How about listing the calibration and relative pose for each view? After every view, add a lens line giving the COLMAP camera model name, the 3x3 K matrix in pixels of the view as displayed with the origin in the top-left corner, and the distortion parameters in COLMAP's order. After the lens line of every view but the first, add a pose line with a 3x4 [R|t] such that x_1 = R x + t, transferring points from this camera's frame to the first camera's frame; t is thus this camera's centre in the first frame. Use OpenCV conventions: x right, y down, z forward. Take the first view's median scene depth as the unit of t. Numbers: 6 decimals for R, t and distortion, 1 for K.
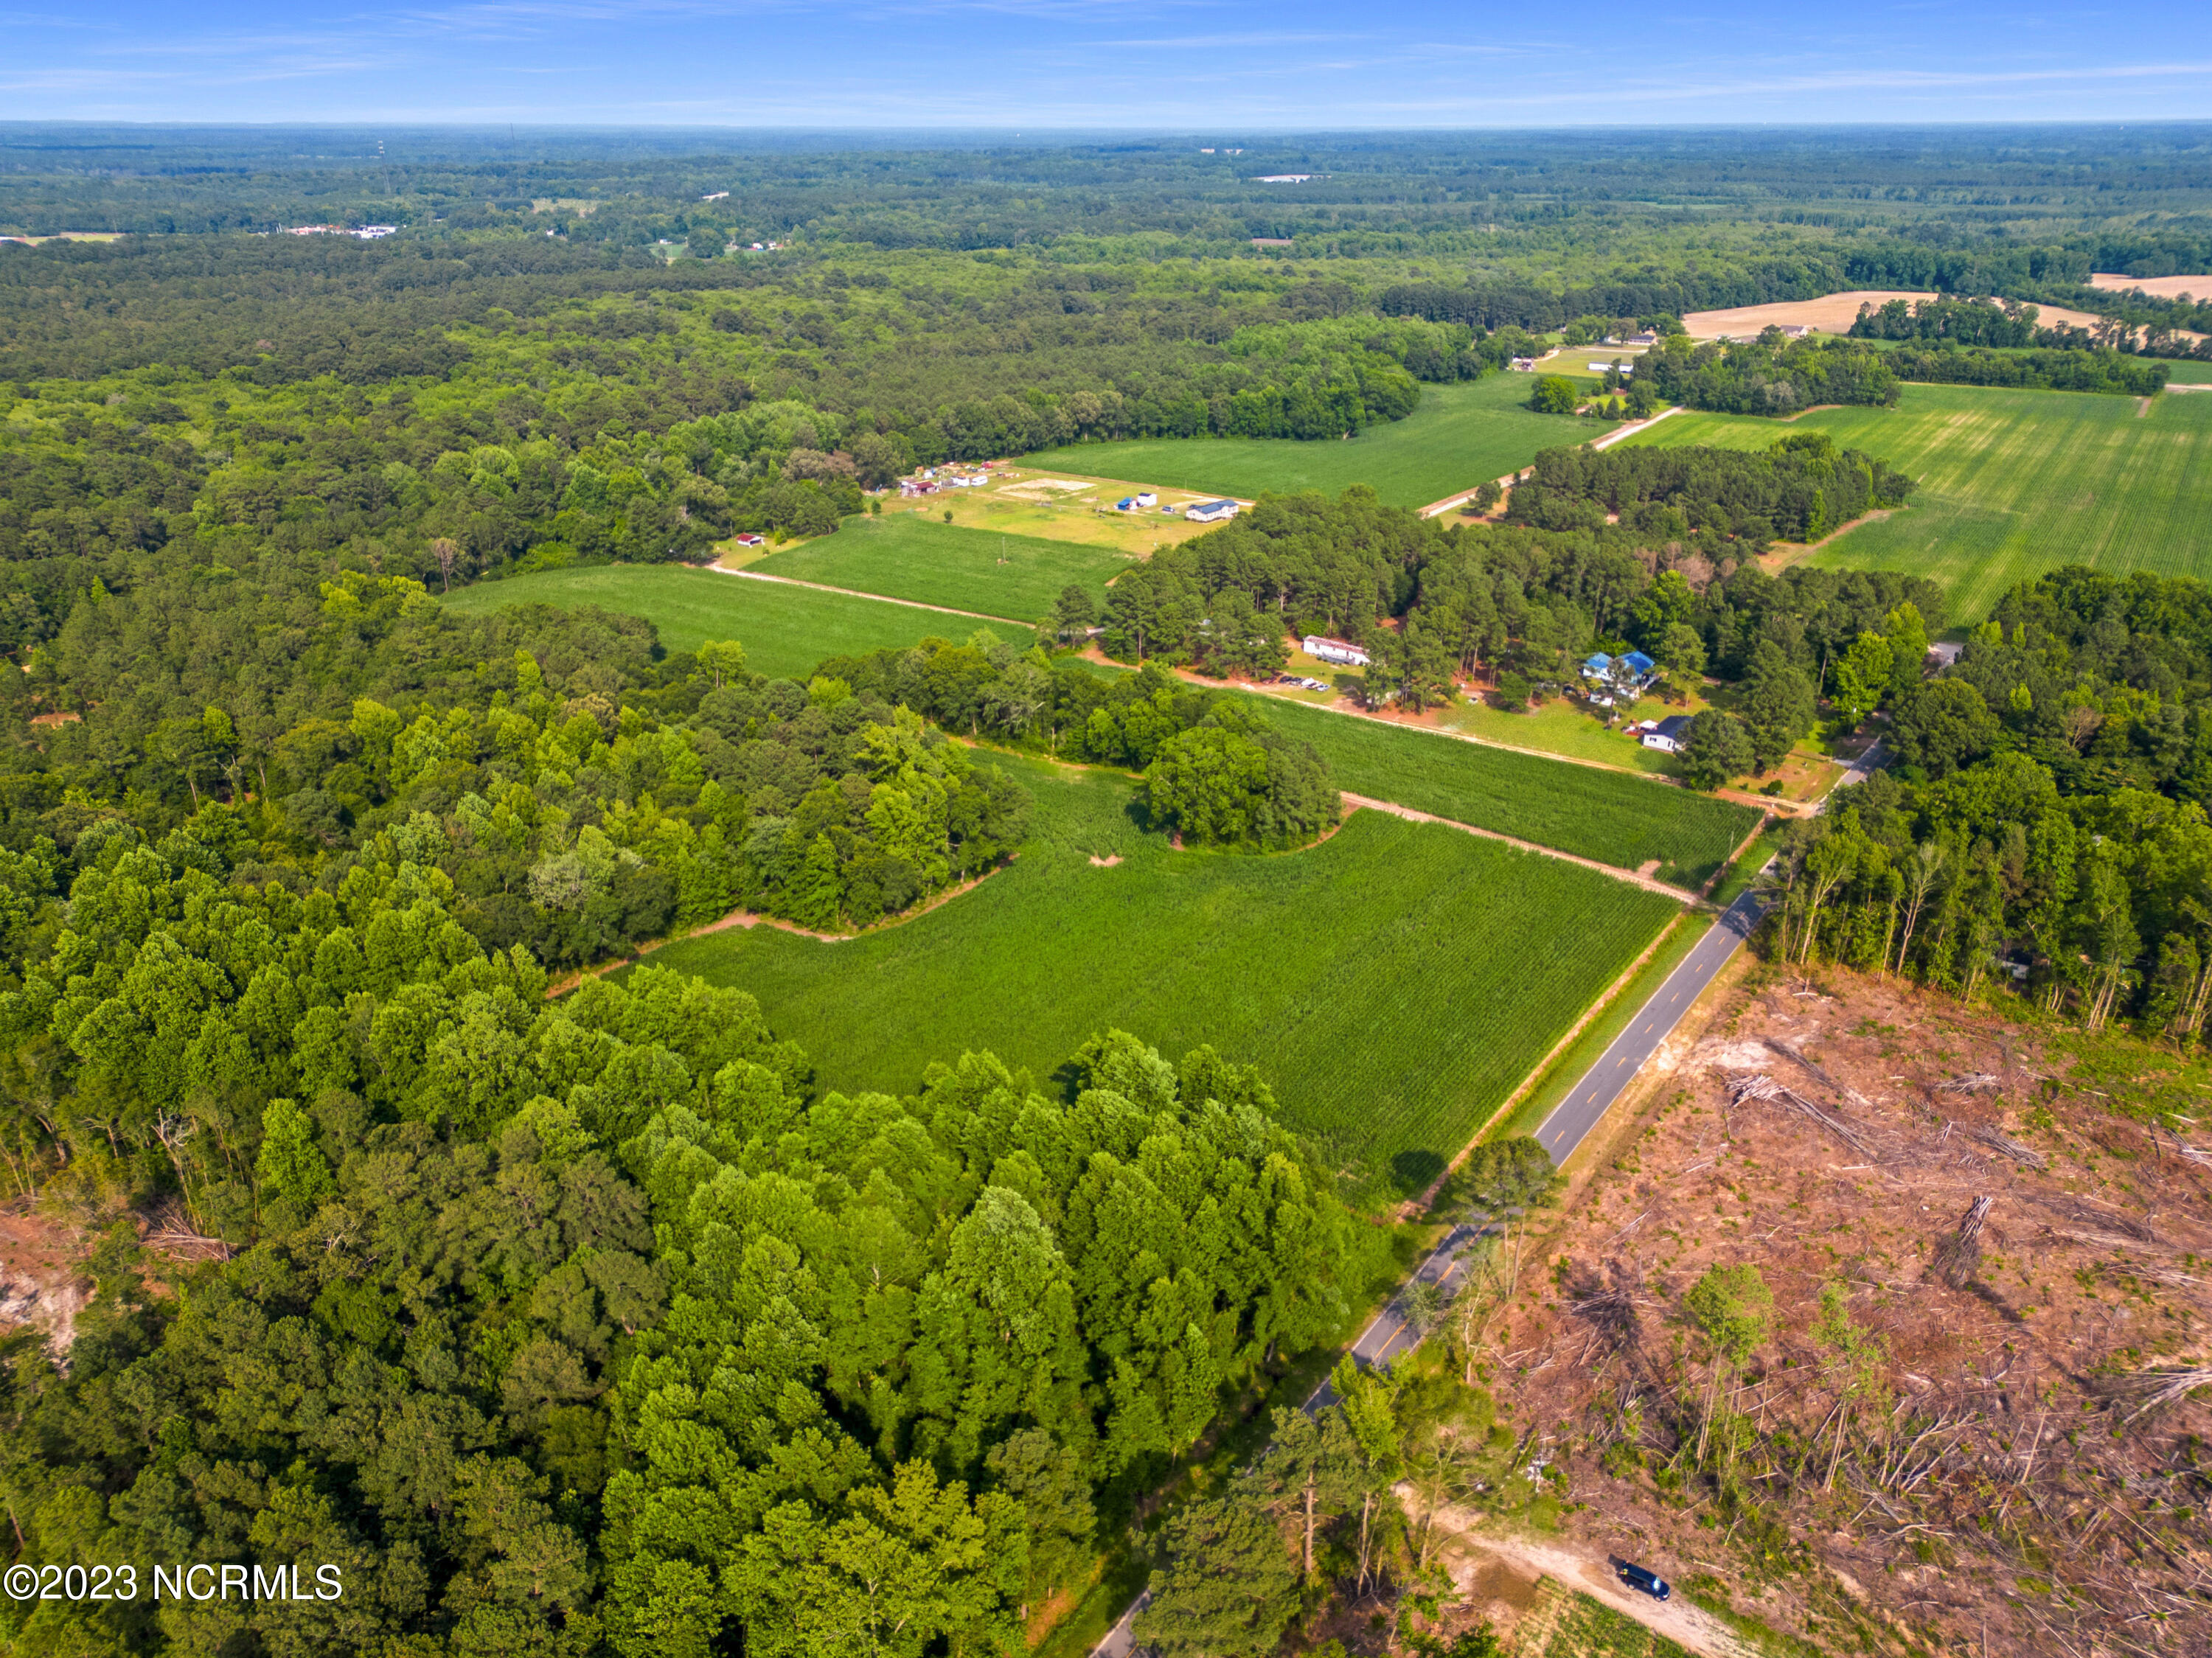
lens RADIAL K [[1671.1, 0, 1106.0], [0, 1671.1, 829.0], [0, 0, 1]] dist [0.063625, -0.054636]
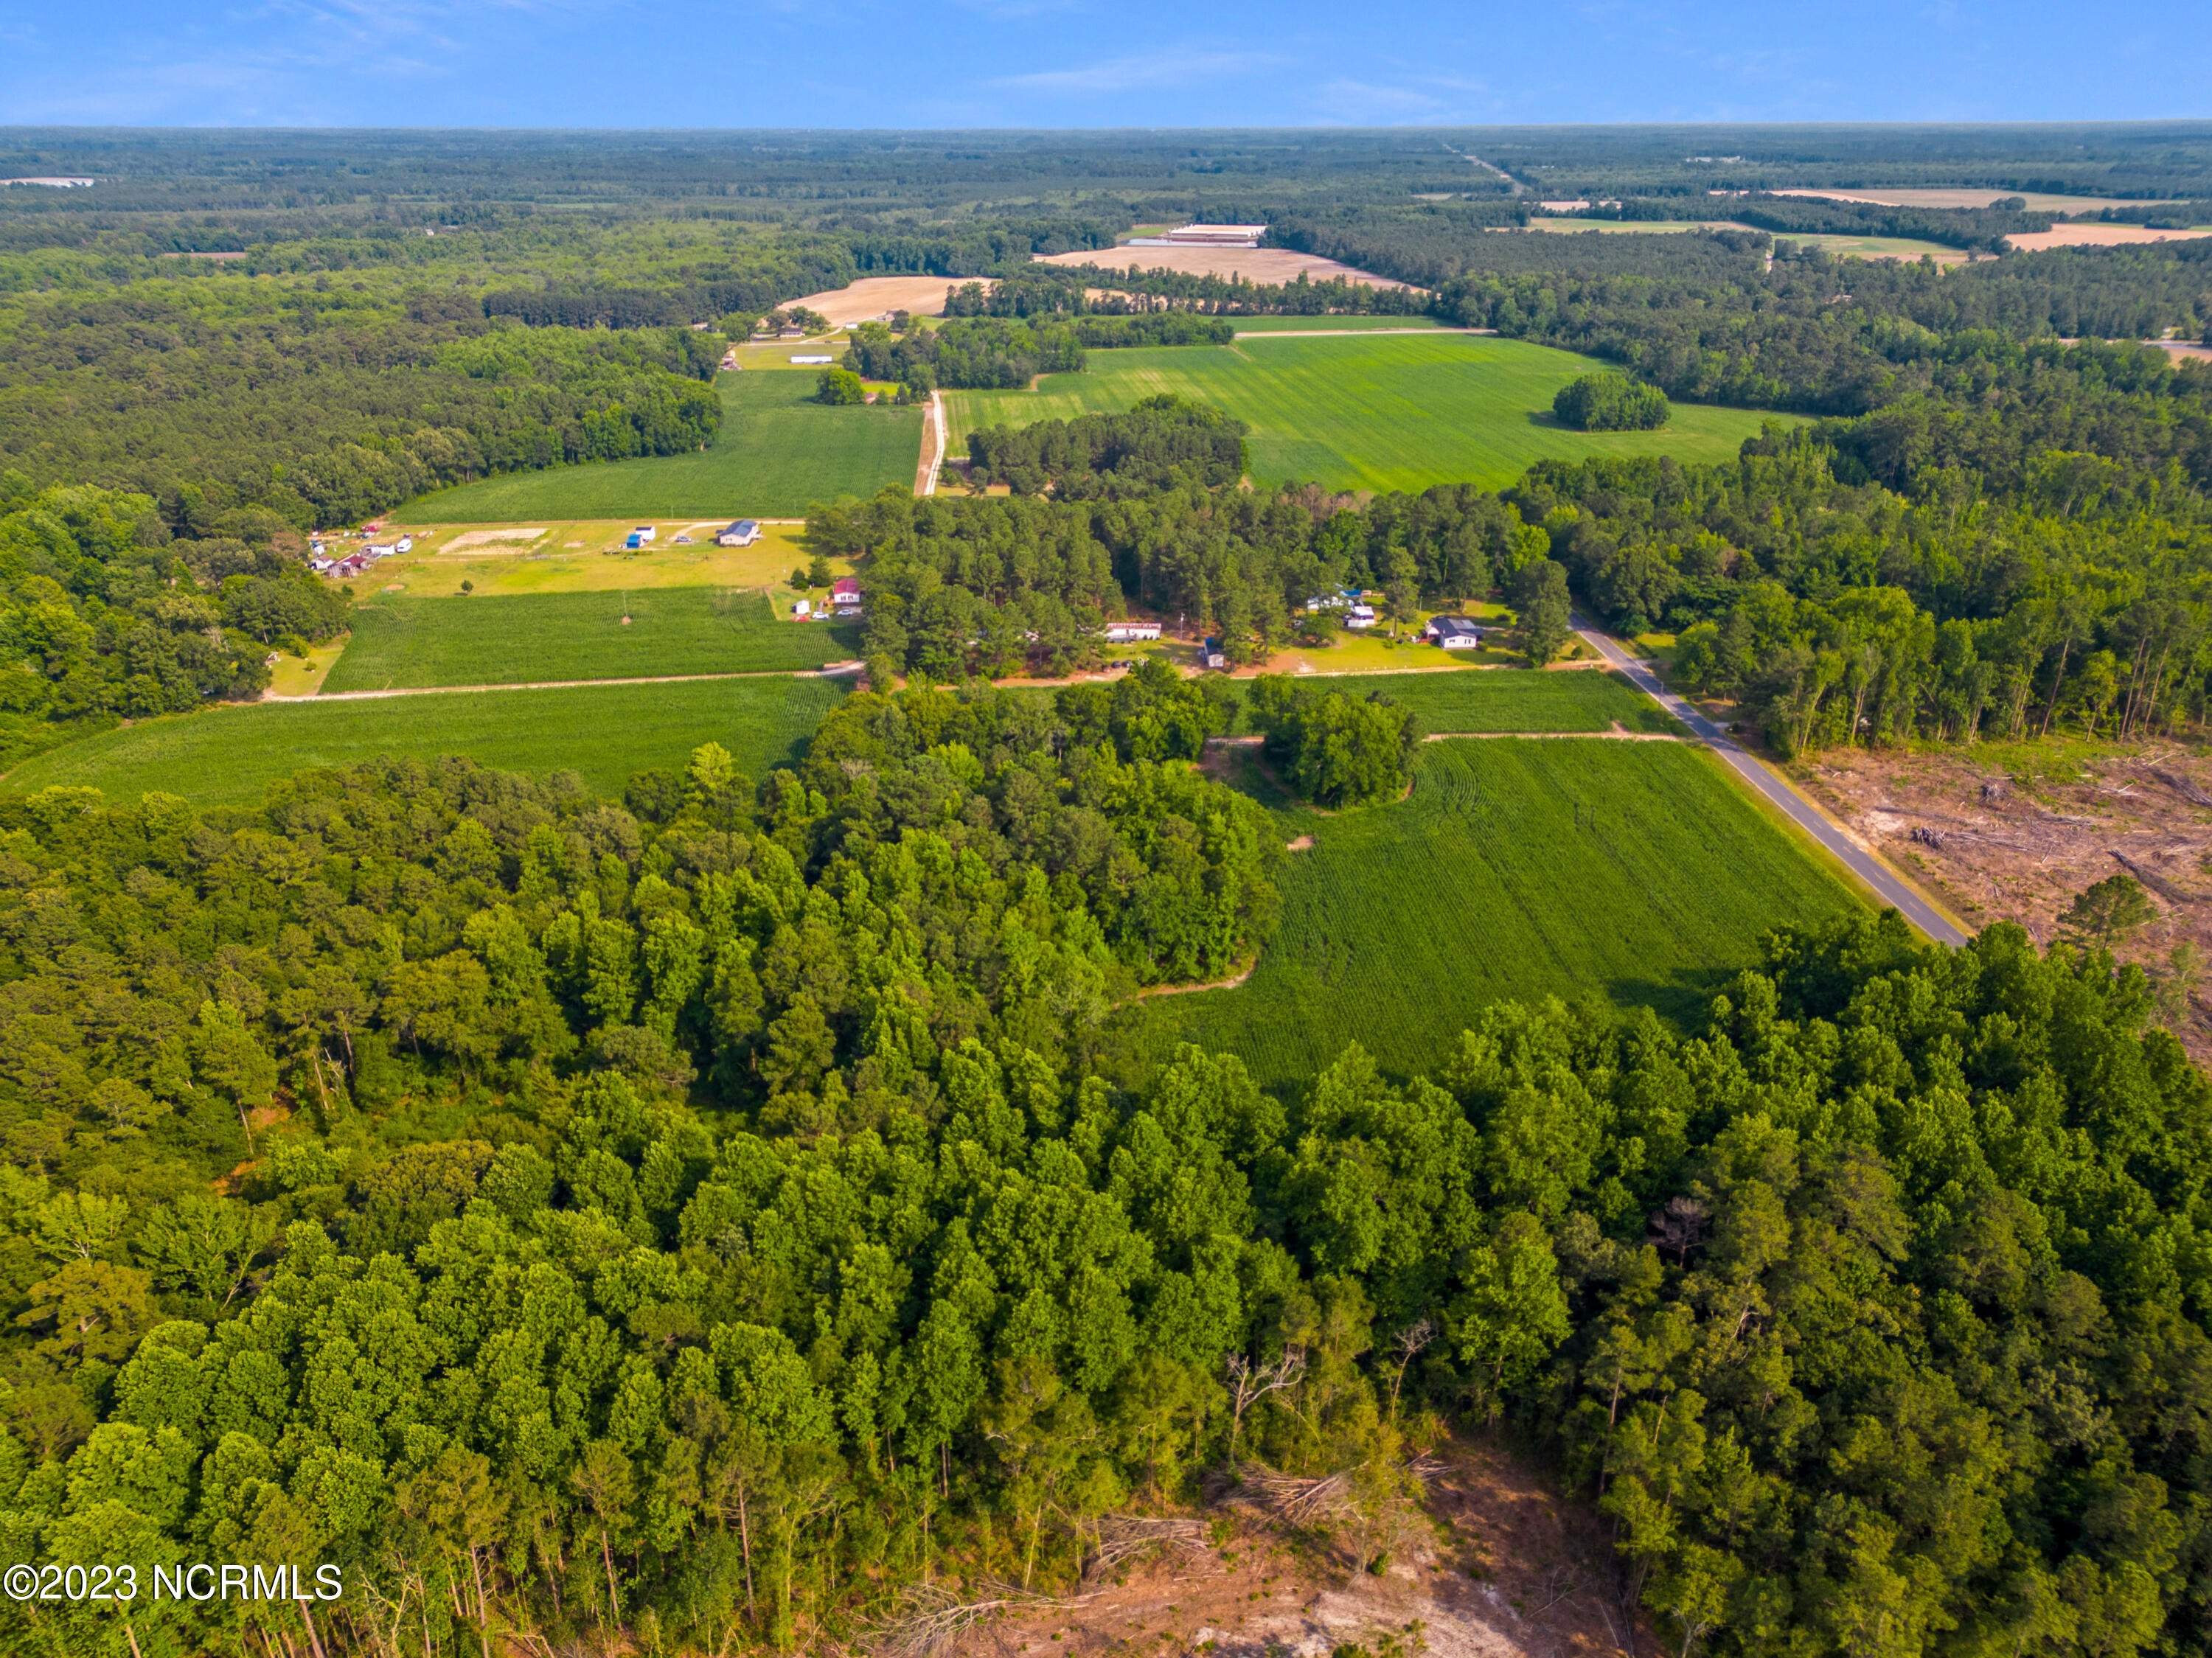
lens RADIAL K [[1671.1, 0, 1106.0], [0, 1671.1, 829.0], [0, 0, 1]] dist [0.063625, -0.054636]
pose [[0.736353, -0.261730, 0.623924, -0.378704], [0.261582, 0.960570, 0.094231, -0.060664], [-0.623986, 0.093821, 0.775783, 0.147188]]
